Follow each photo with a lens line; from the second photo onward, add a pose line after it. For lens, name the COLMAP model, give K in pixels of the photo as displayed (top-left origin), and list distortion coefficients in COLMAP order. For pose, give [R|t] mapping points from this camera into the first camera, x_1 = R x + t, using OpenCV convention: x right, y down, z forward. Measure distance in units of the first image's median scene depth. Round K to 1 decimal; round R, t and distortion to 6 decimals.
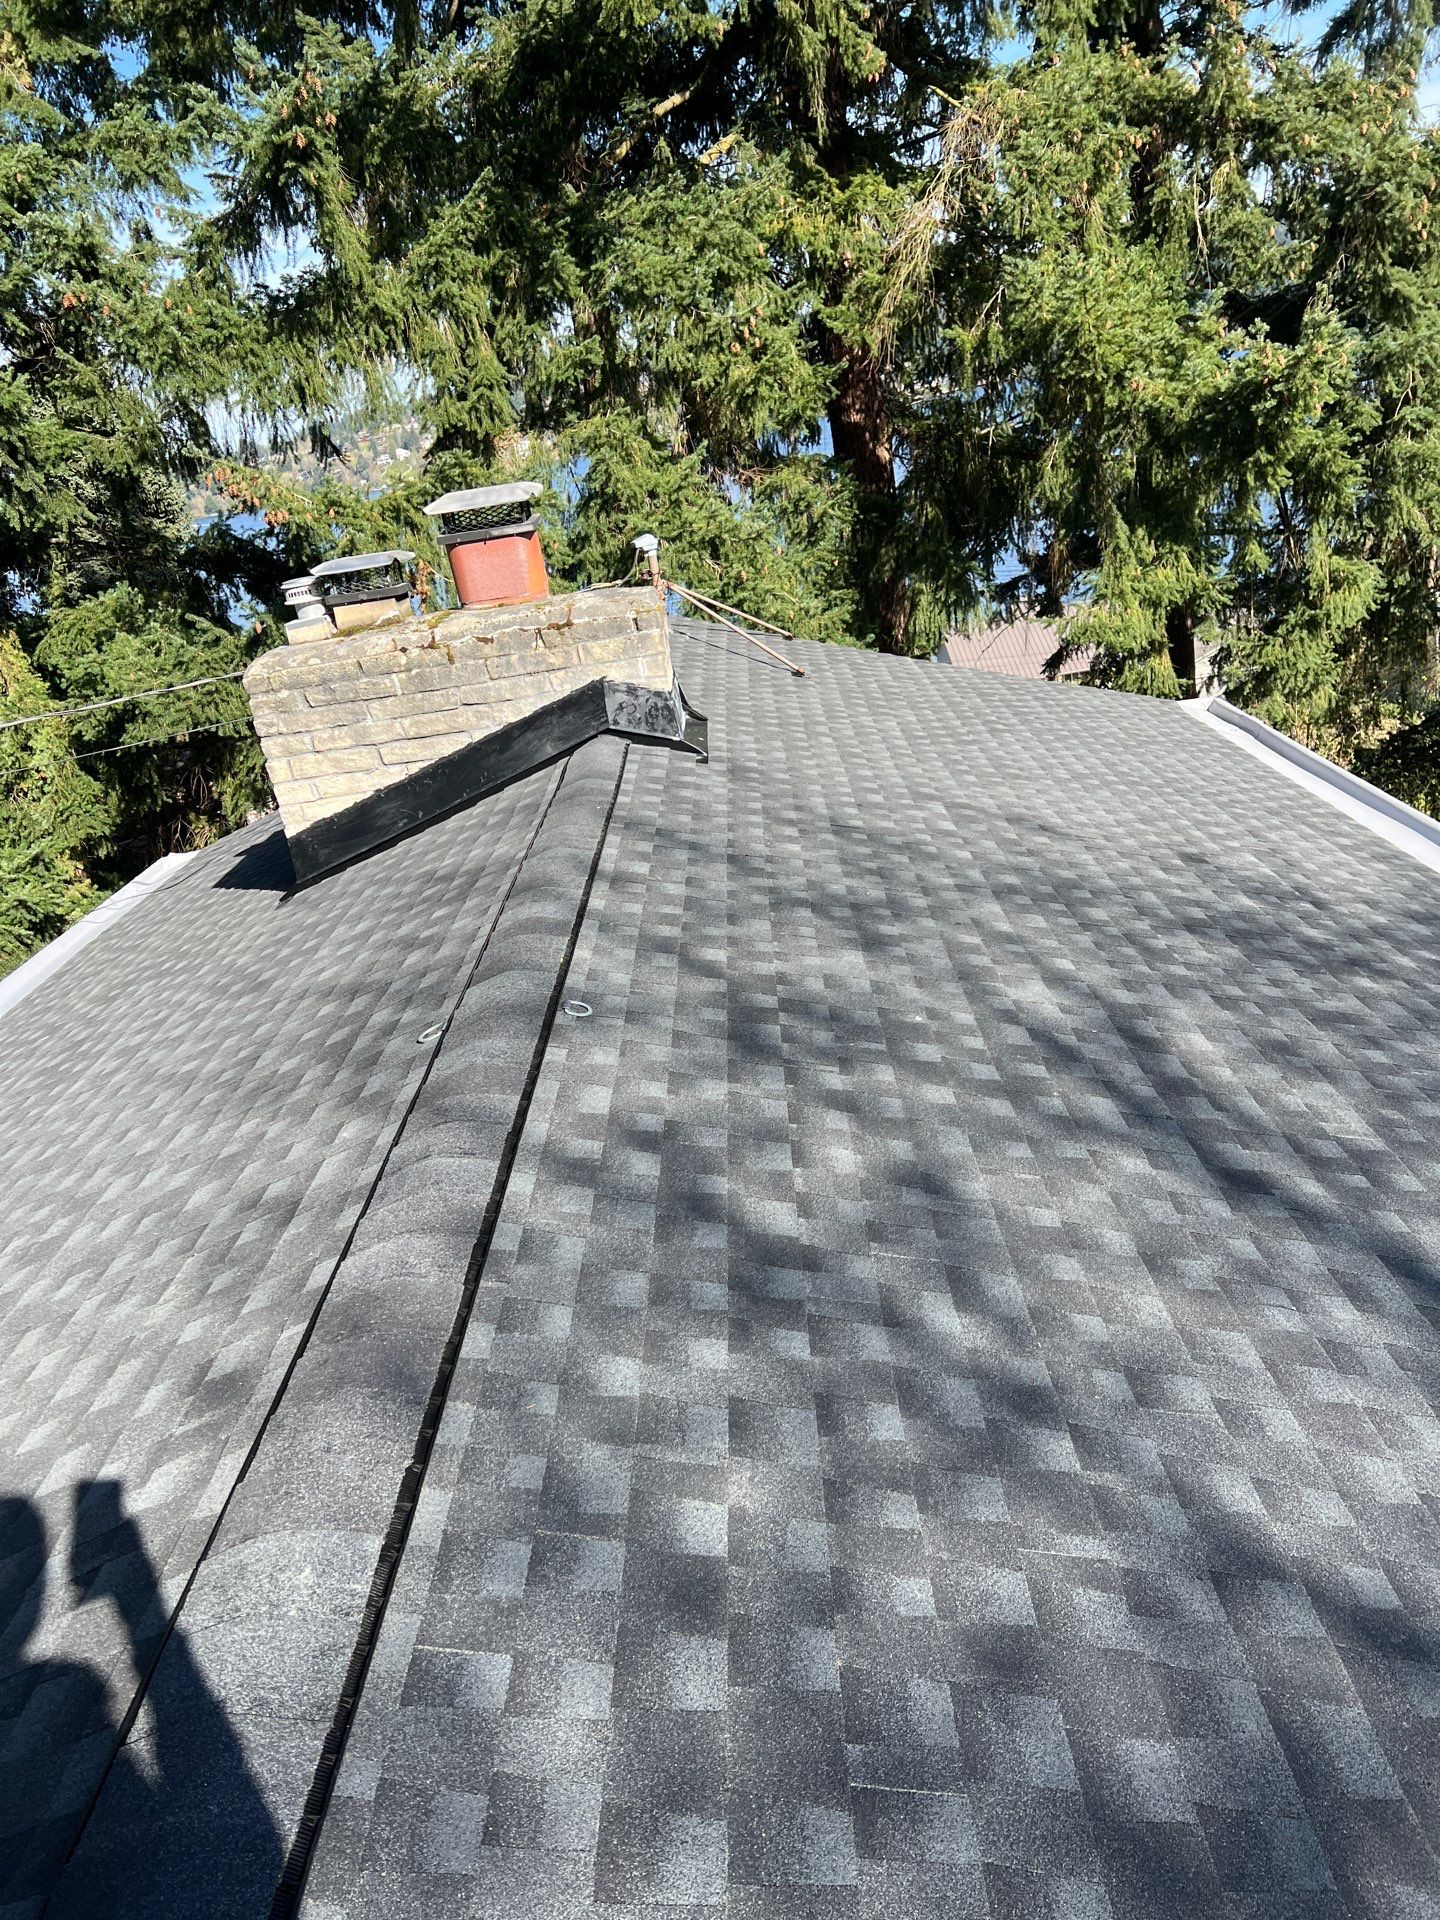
lens RADIAL K [[1413.4, 0, 720.0], [0, 1413.4, 960.0], [0, 0, 1]] dist [0.068593, -0.093713]
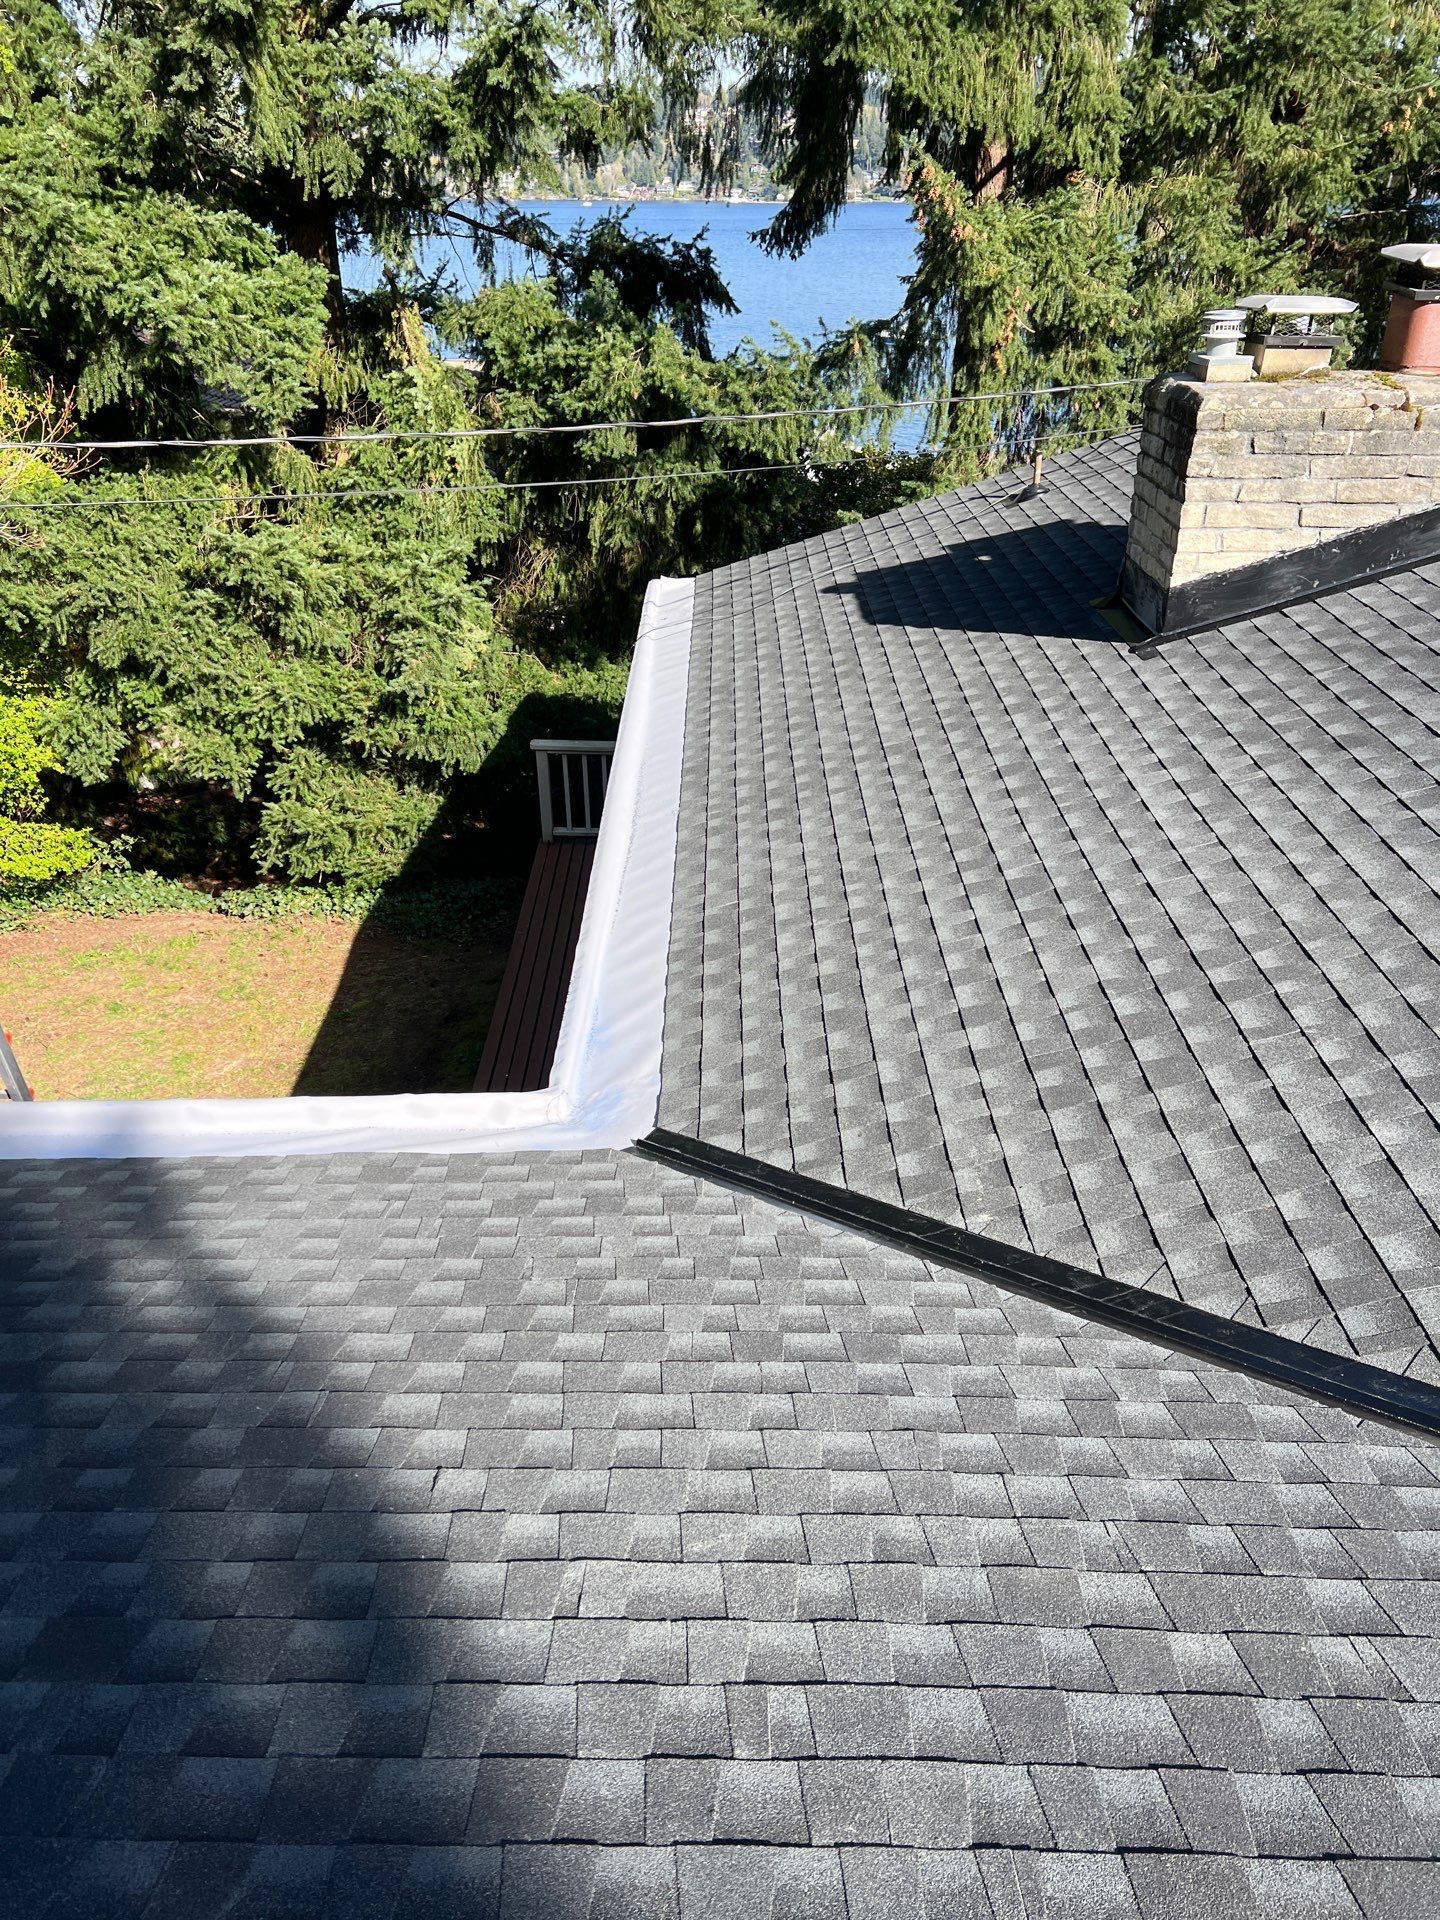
lens RADIAL K [[1402.4, 0, 720.0], [0, 1402.4, 960.0], [0, 0, 1]] dist [0.047875, -0.050056]
pose [[0.987807, 0.144074, 0.058990, -0.646468], [-0.150846, 0.979464, 0.133779, 0.083515], [-0.038505, -0.141046, 0.989254, 0.019706]]
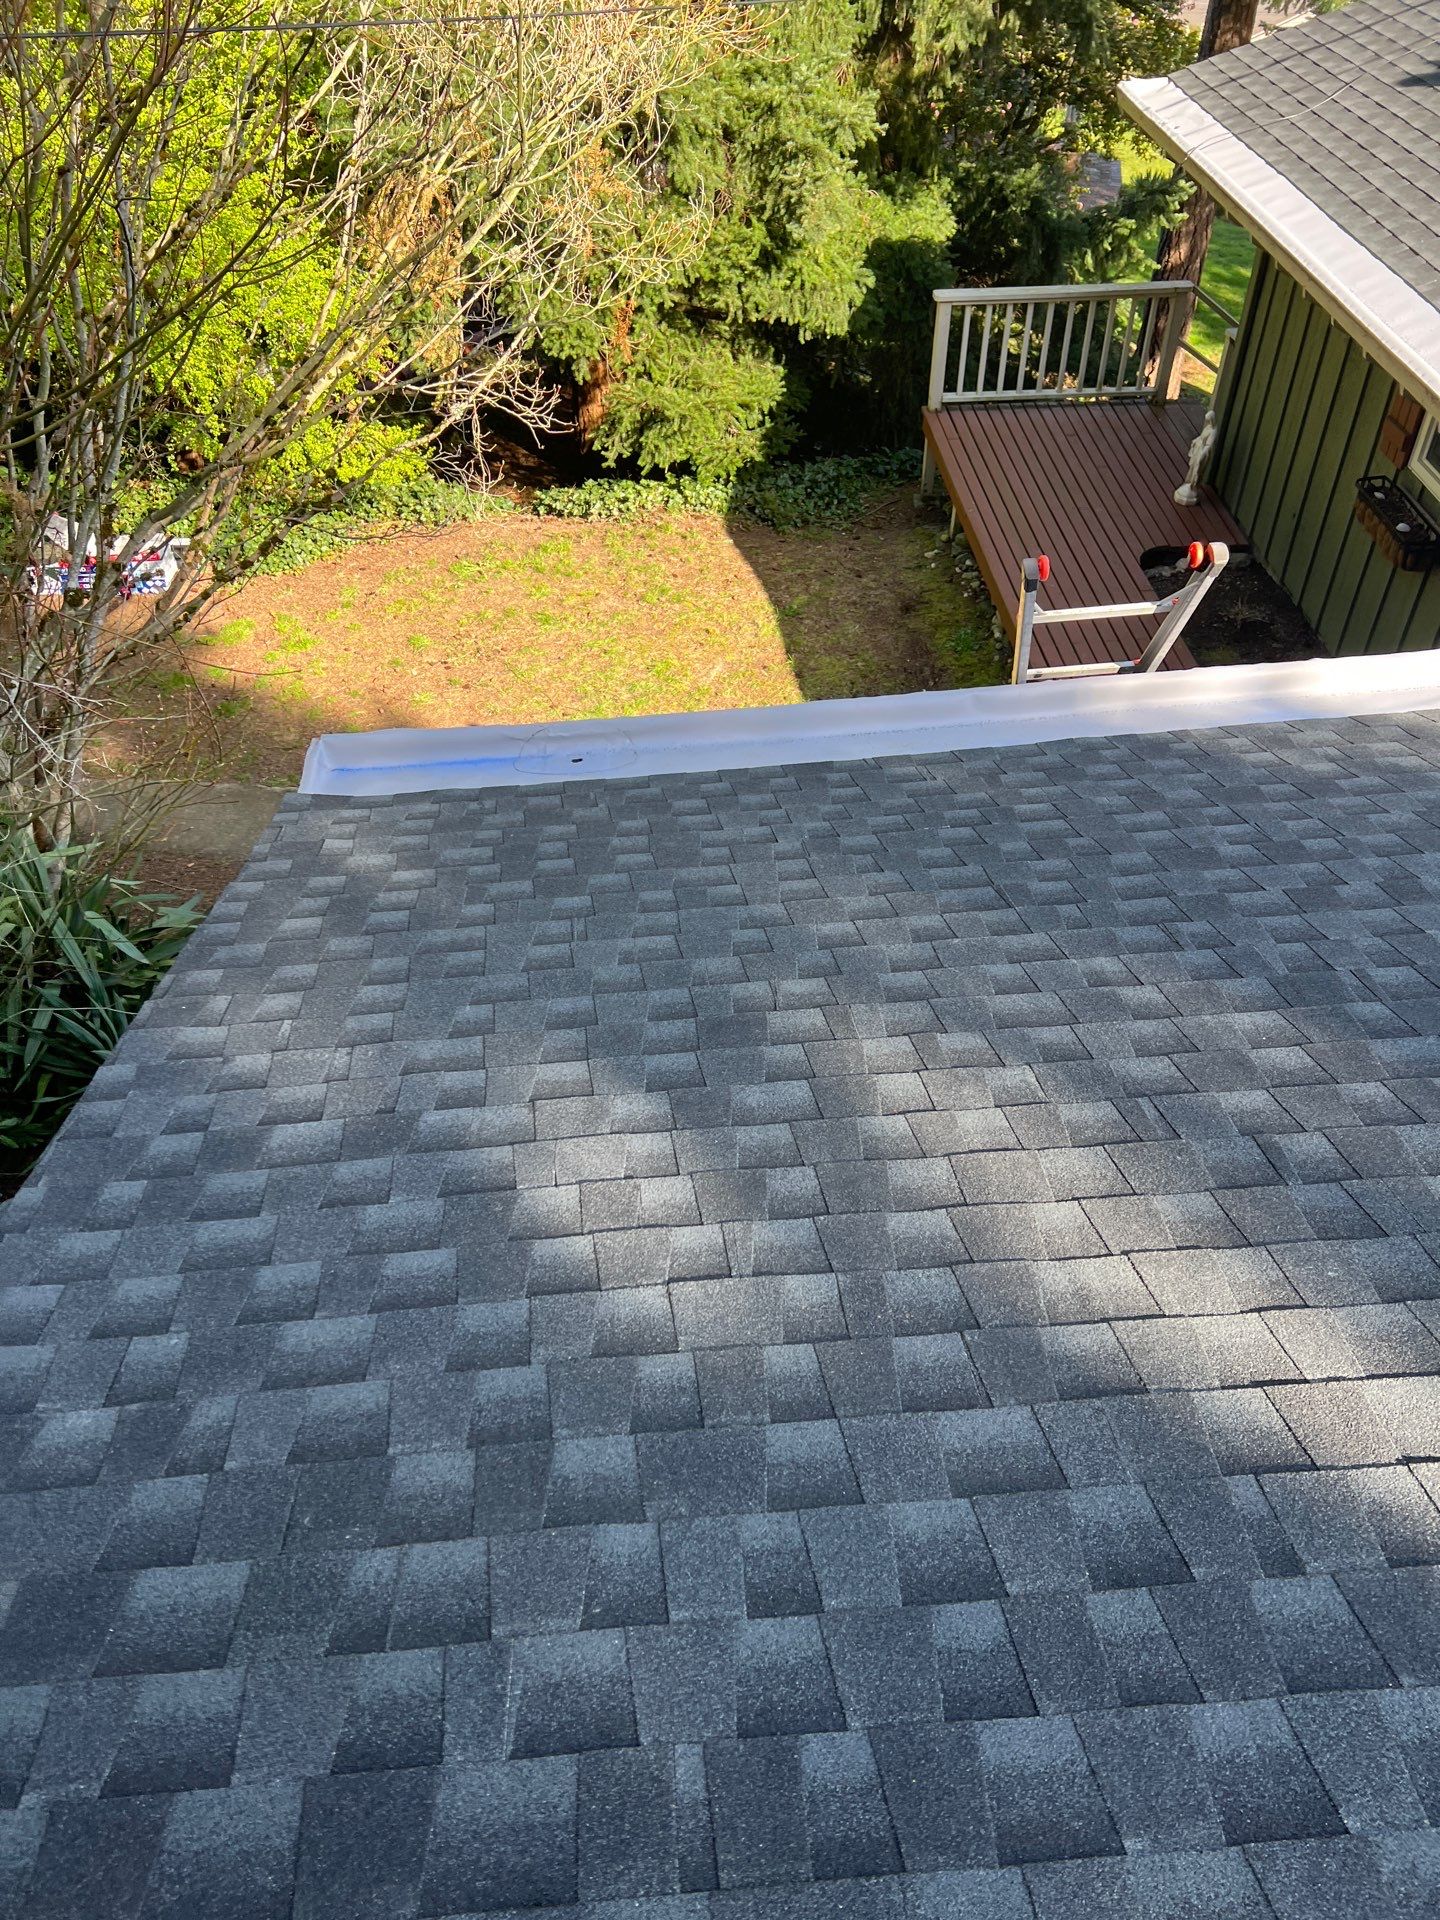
lens RADIAL K [[1383.7, 0, 720.0], [0, 1383.7, 960.0], [0, 0, 1]] dist [-0.002812, -0.003686]
pose [[0.987483, 0.044049, 0.151447, -1.240803], [-0.101834, 0.911308, 0.398934, 0.172818], [-0.120443, -0.409363, 0.904387, 0.103350]]
